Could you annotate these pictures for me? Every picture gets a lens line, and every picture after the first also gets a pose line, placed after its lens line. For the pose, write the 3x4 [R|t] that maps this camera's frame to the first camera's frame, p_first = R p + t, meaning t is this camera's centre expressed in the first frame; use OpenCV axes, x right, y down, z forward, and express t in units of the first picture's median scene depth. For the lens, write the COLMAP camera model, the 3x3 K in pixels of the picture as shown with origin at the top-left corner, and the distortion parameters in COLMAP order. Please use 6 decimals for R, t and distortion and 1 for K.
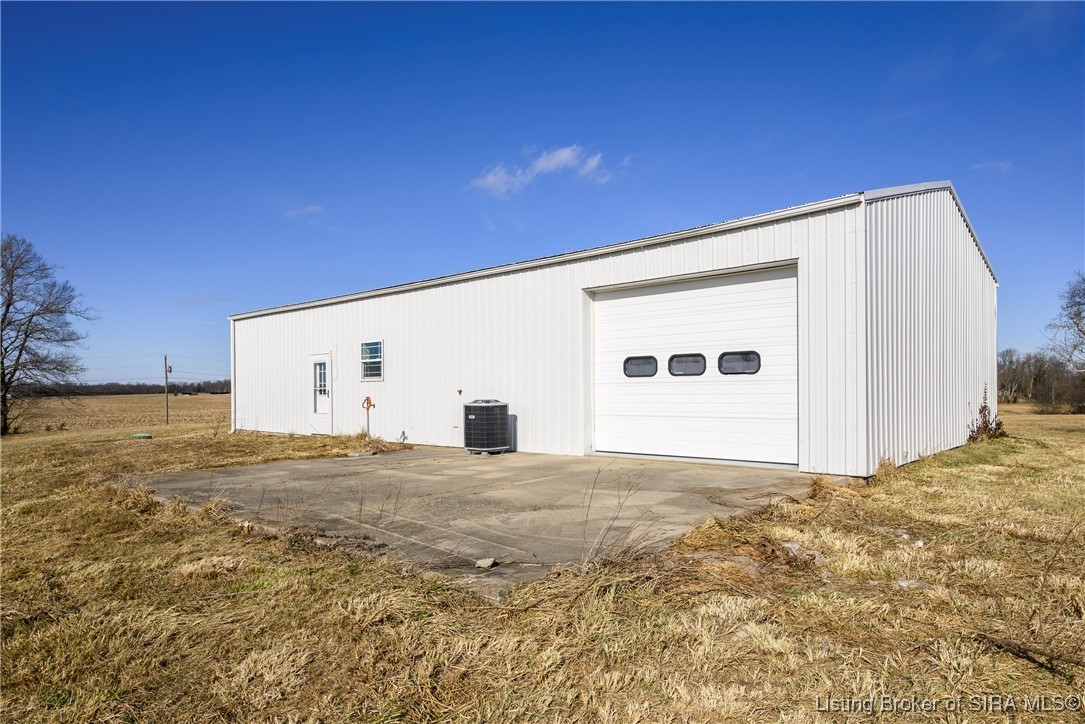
lens RADIAL K [[657.9, 0, 542.5], [0, 657.9, 391.0], [0, 0, 1]] dist [0.000130, -0.000217]
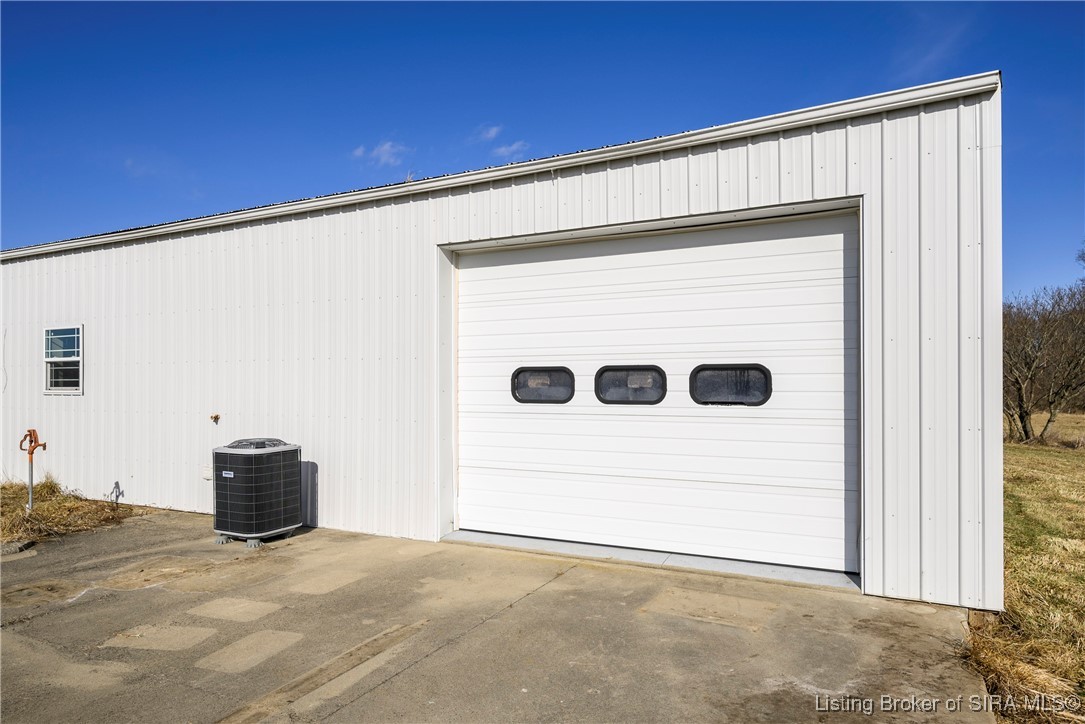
lens RADIAL K [[668.0, 0, 540.9], [0, 668.0, 376.8], [0, 0, 1]] dist [-0.000055, 0.000237]
pose [[0.964604, 0.002490, 0.263692, -0.004954], [-0.001581, 0.999992, -0.003657, -0.038889], [-0.263699, 0.003110, 0.964600, 0.407748]]
